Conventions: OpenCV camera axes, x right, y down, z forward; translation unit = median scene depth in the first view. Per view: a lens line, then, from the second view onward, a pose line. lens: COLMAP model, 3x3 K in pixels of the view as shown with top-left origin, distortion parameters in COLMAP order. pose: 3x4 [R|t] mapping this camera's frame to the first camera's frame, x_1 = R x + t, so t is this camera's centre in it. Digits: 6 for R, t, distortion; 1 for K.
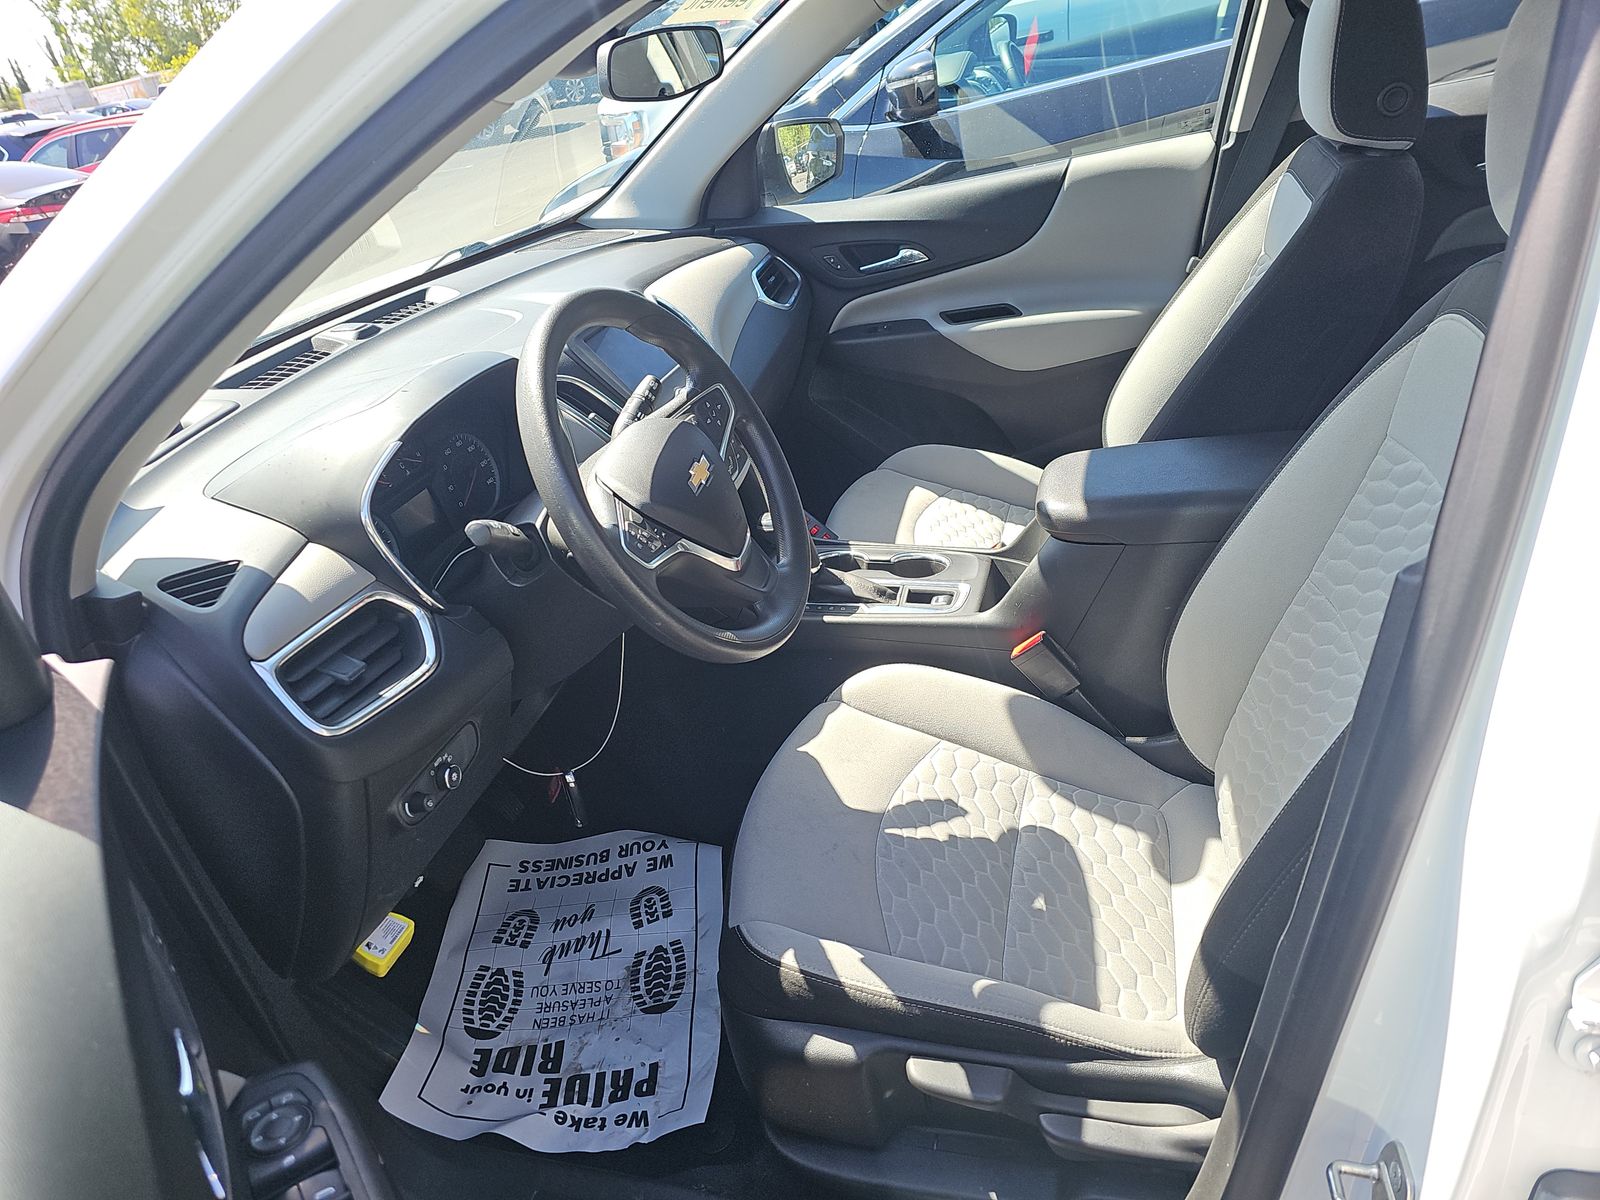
lens RADIAL K [[1069.4, 0, 800.3], [0, 1069.4, 603.3], [0, 0, 1]] dist [0.036024, -0.027315]
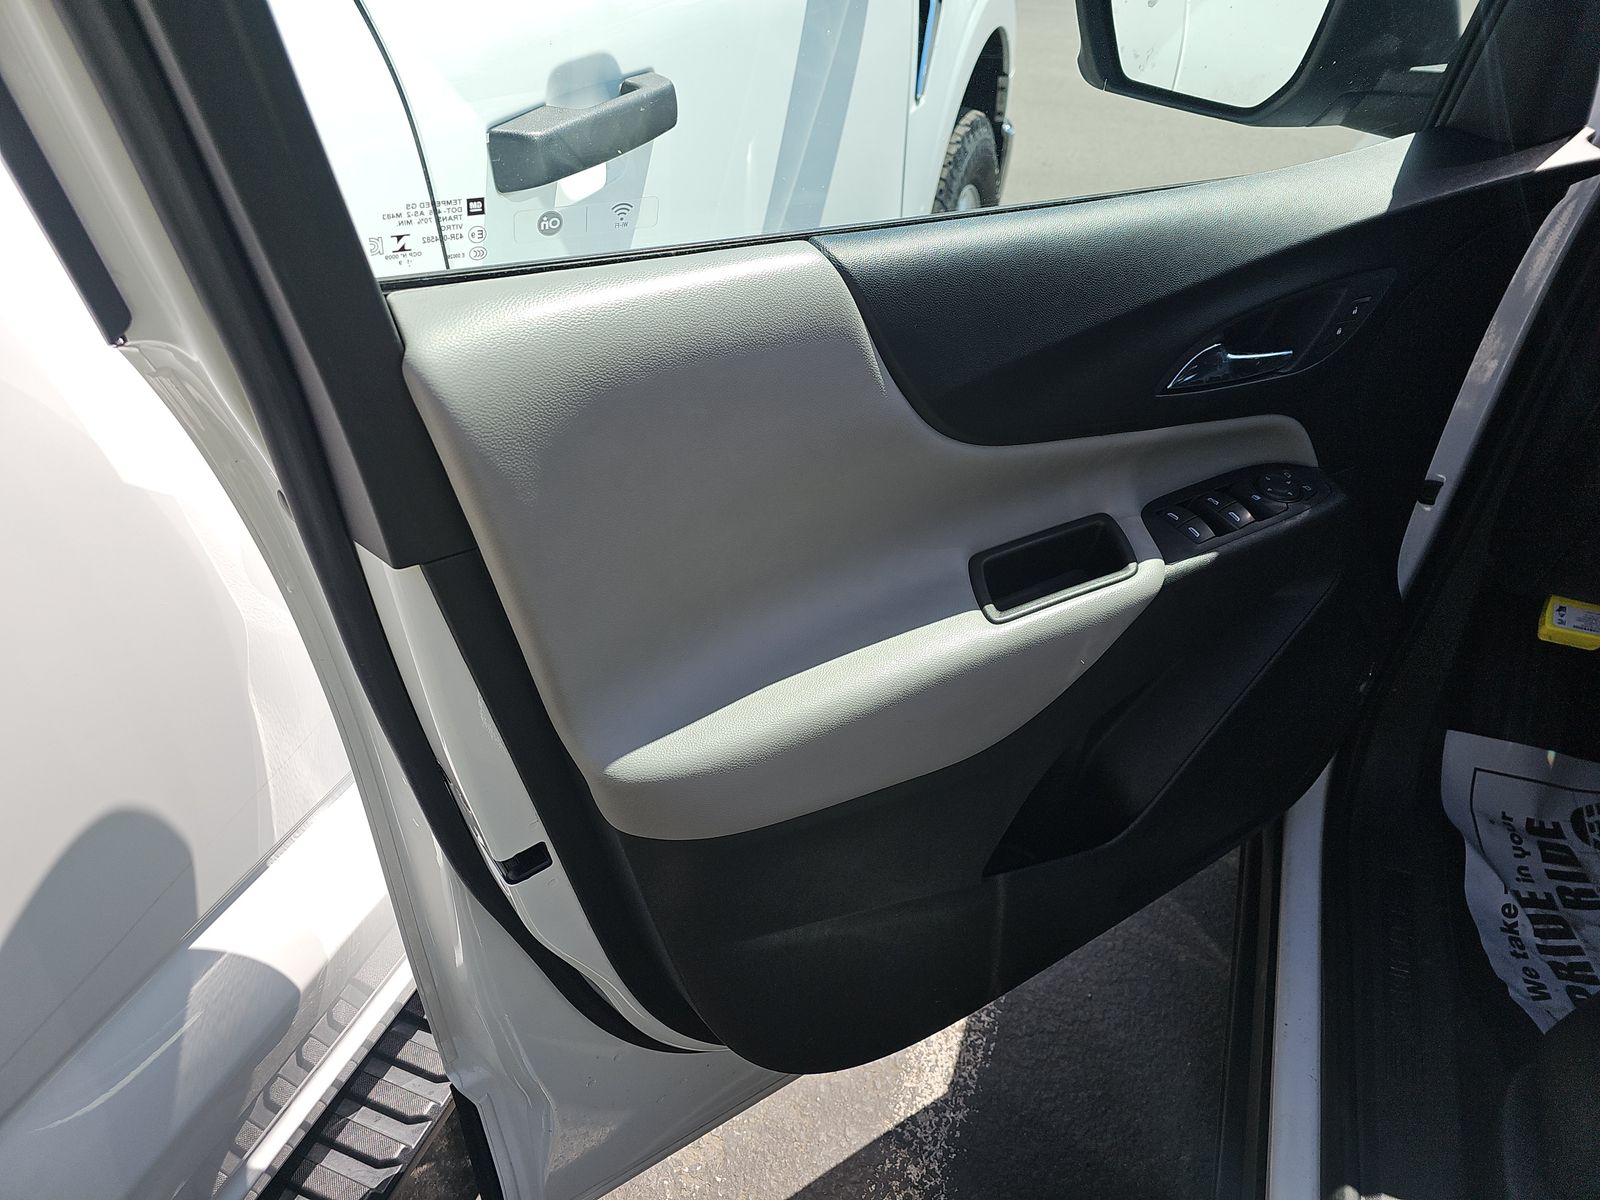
lens RADIAL K [[1069.4, 0, 798.5], [0, 1069.4, 600.0], [0, 0, 1]] dist [0.036024, -0.027315]
pose [[-0.081799, 0.744519, -0.662571, 0.253870], [-0.476436, 0.554708, 0.682135, -0.027764], [0.875396, 0.371470, 0.309341, 0.050030]]
